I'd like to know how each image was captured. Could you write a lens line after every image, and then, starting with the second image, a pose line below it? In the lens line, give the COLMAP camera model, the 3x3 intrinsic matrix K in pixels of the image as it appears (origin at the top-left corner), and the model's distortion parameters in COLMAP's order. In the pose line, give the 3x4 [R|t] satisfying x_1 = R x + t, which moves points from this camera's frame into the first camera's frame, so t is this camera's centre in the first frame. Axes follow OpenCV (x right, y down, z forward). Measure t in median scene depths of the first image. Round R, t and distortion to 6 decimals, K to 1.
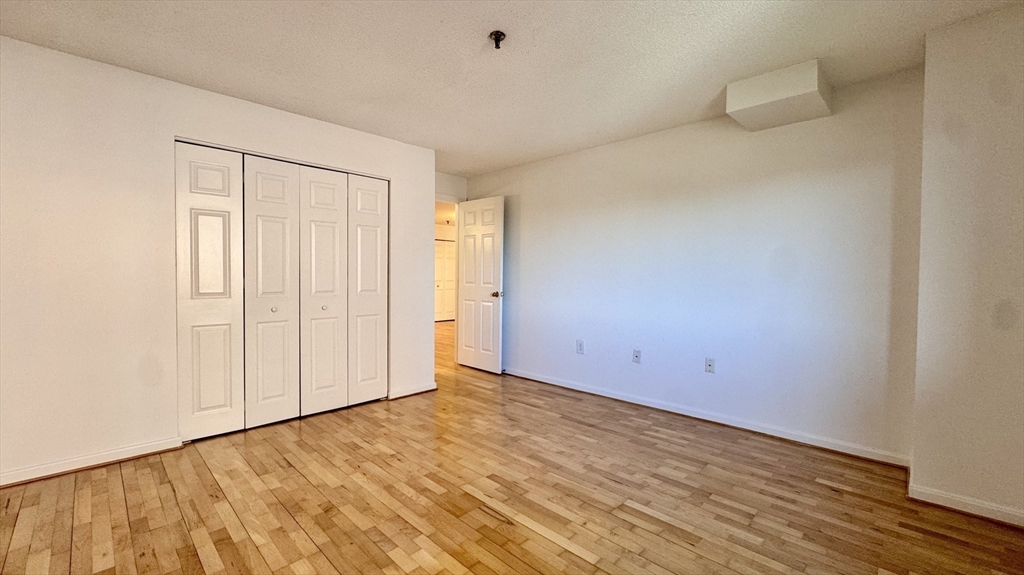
lens RADIAL K [[418.8, 0, 515.1], [0, 418.8, 286.8], [0, 0, 1]] dist [0.004078, 0.000077]
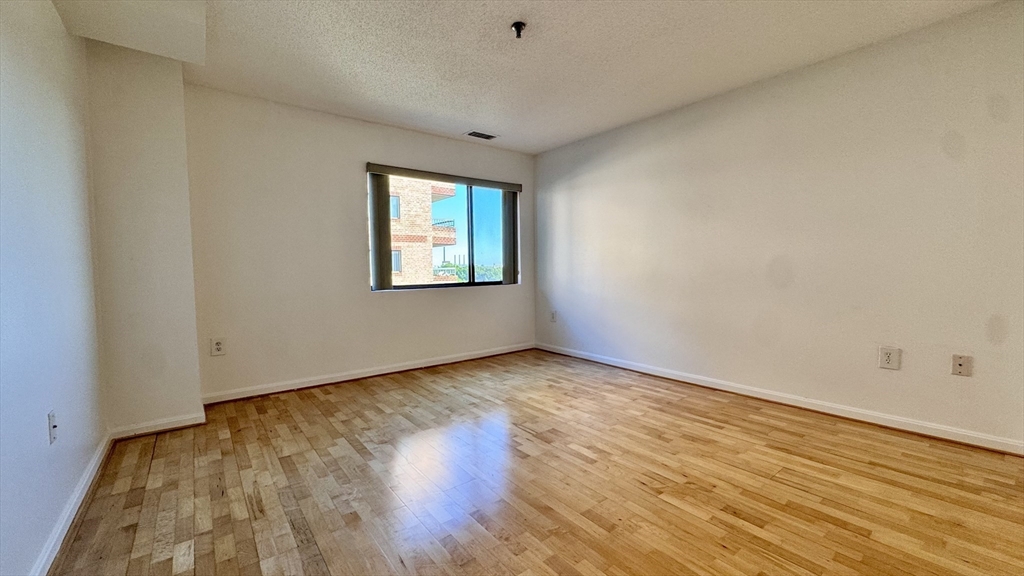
lens RADIAL K [[418.8, 0, 510.6], [0, 418.8, 288.7], [0, 0, 1]] dist [0.004078, 0.000077]
pose [[-0.989938, -0.001346, 0.141495, -0.161833], [0.010248, 0.996647, 0.081176, -0.004469], [-0.141130, 0.081809, -0.986605, 1.947433]]
